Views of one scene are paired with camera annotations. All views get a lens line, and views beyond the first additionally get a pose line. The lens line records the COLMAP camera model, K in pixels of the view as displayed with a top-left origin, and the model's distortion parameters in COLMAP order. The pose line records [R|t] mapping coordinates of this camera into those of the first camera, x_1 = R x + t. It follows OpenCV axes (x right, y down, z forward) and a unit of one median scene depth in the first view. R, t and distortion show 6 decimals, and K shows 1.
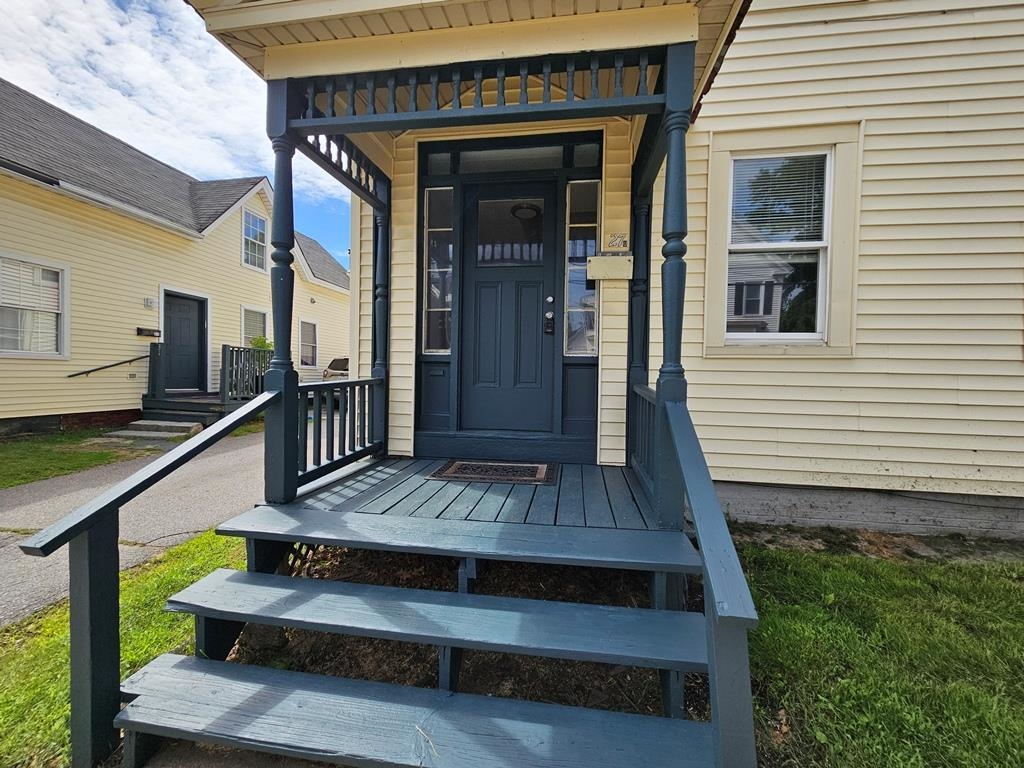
lens RADIAL K [[407.5, 0, 512.0], [0, 407.5, 384.0], [0, 0, 1]] dist [-0.002906, -0.000081]
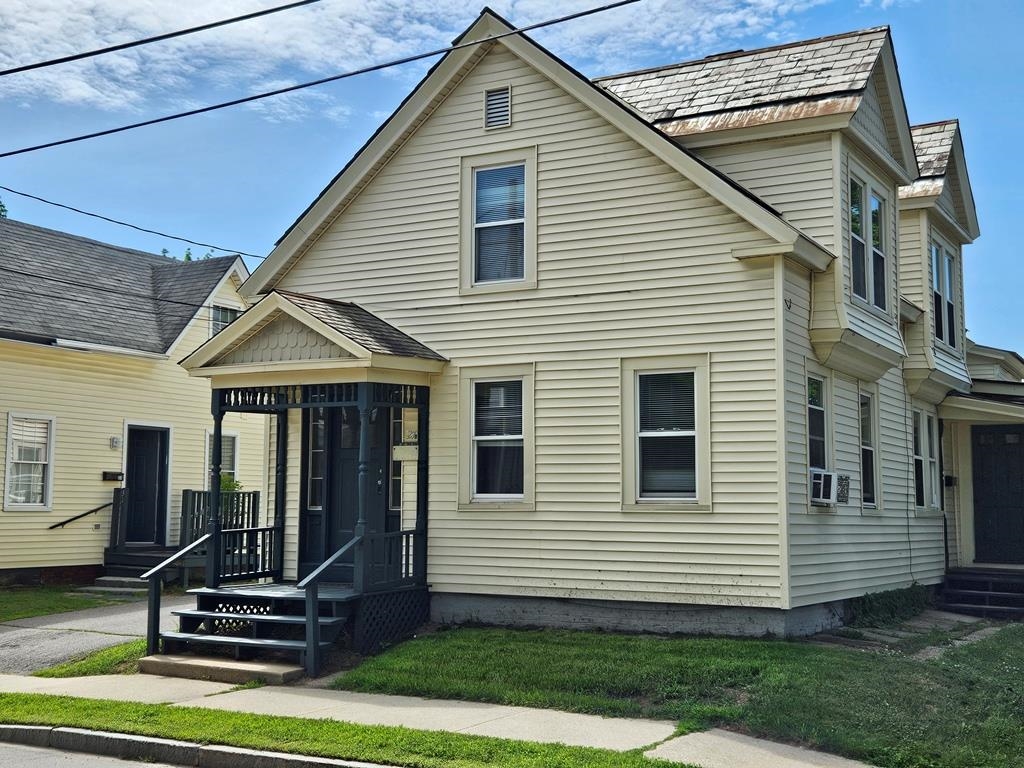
lens RADIAL K [[1299.7, 0, 512.0], [0, 1299.7, 384.0], [0, 0, 1]] dist [0.059402, 0.018963]
pose [[0.934623, -0.046520, -0.352585, 2.072407], [0.003383, 0.992526, -0.121987, 0.049230], [0.355625, 0.112819, 0.927795, -3.023477]]
